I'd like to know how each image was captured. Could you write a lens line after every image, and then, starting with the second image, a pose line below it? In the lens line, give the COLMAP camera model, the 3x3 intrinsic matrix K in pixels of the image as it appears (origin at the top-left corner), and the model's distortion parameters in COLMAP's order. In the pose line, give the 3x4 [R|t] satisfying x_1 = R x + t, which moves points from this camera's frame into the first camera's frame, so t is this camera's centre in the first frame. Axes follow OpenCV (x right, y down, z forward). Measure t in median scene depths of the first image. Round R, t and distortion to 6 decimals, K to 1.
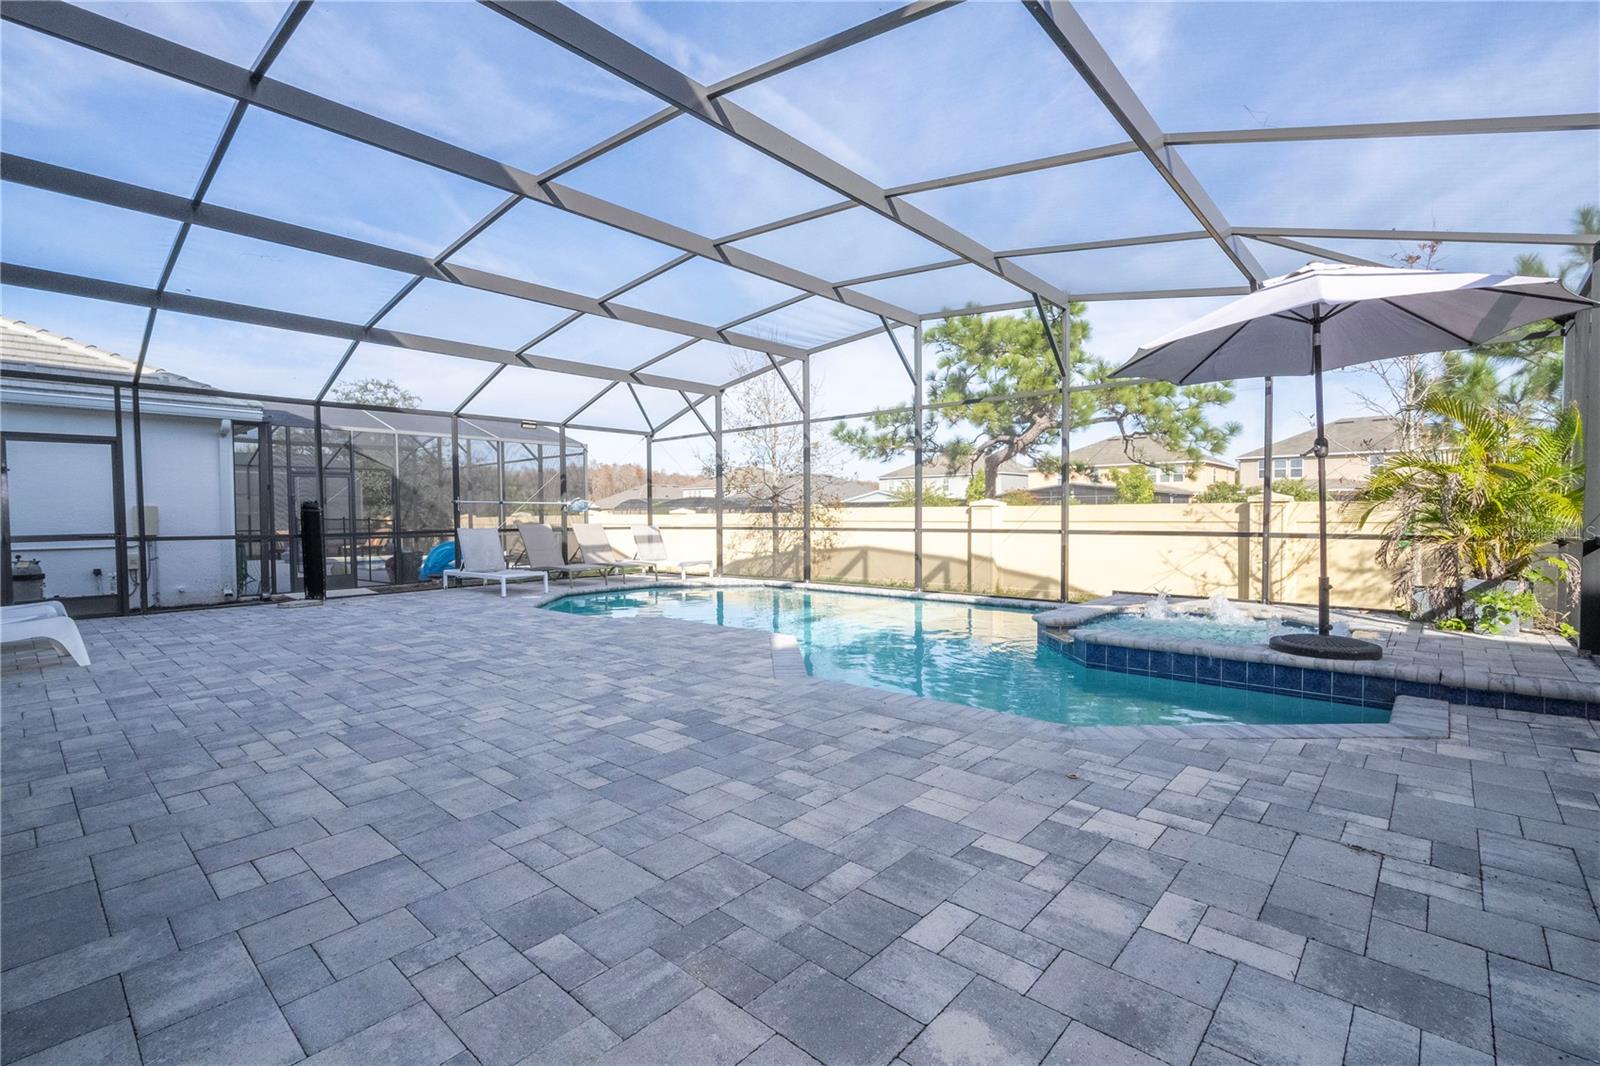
lens RADIAL K [[716.6, 0, 800.0], [0, 716.6, 533.0], [0, 0, 1]] dist [-0.010032, 0.000688]
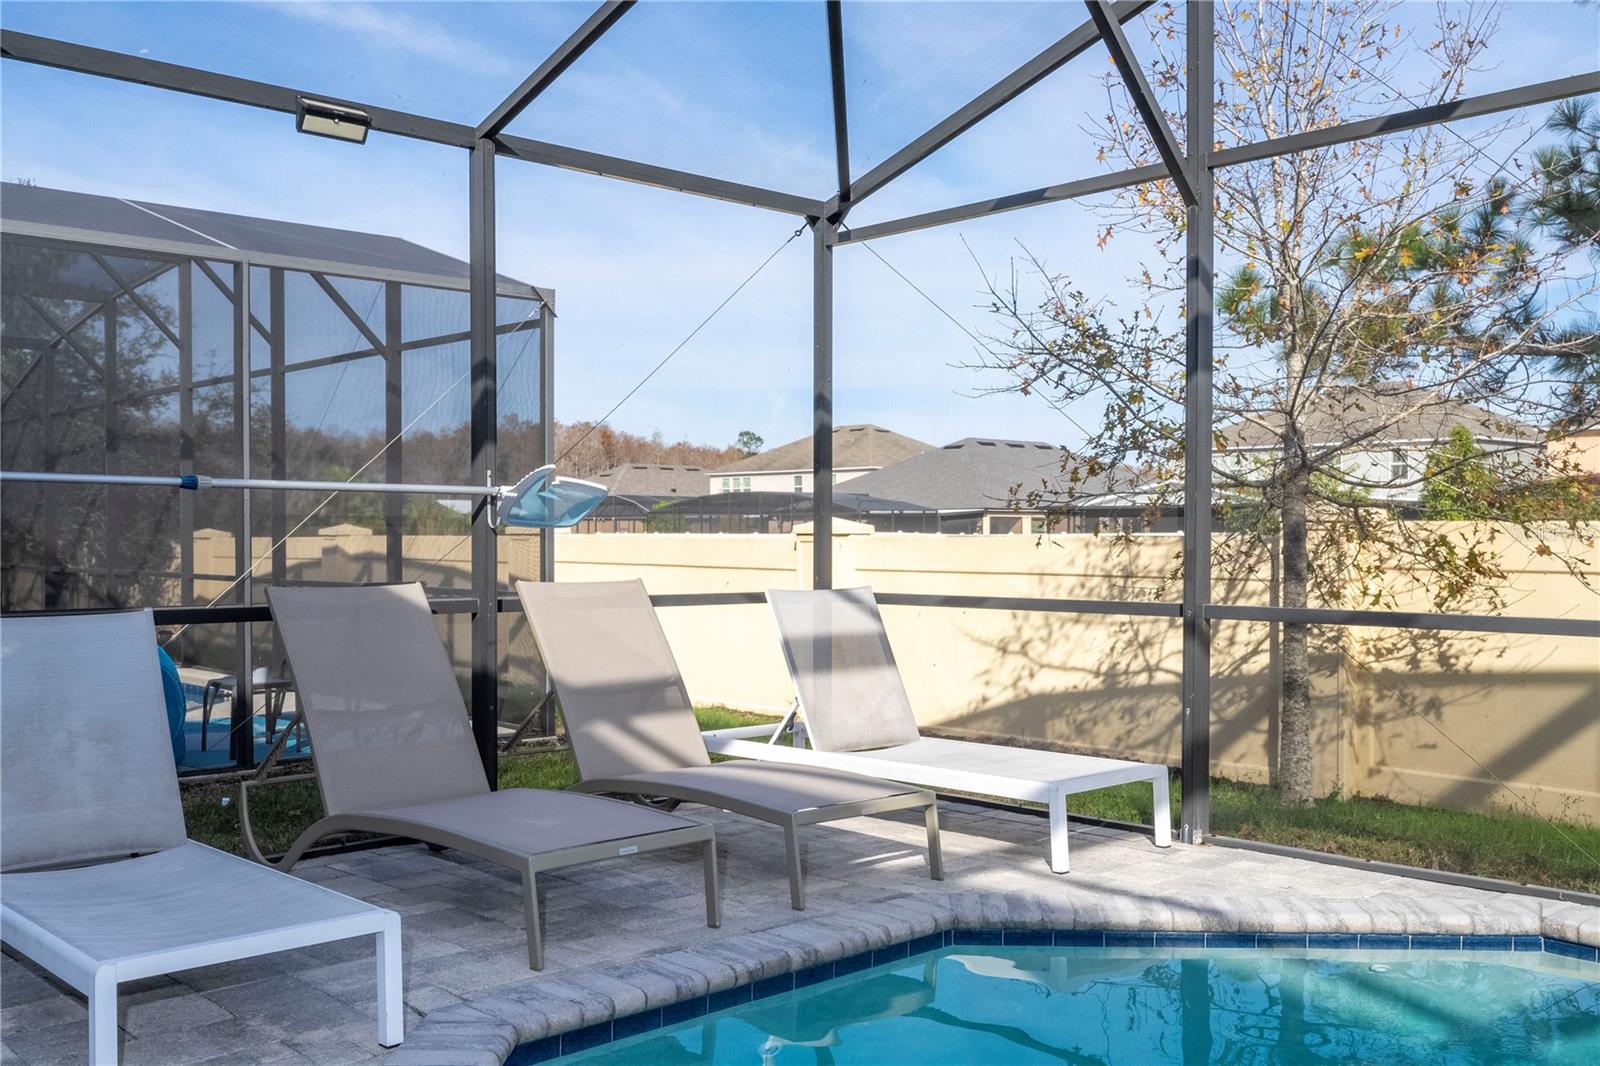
lens RADIAL K [[1554.2, 0, 800.0], [0, 1554.2, 533.0], [0, 0, 1]] dist [0.009340, 0.007056]
pose [[0.995307, 0.008538, -0.096387, -0.141981], [-0.010987, 0.999630, -0.024900, -0.013392], [0.096139, 0.025842, 0.995032, 0.404292]]
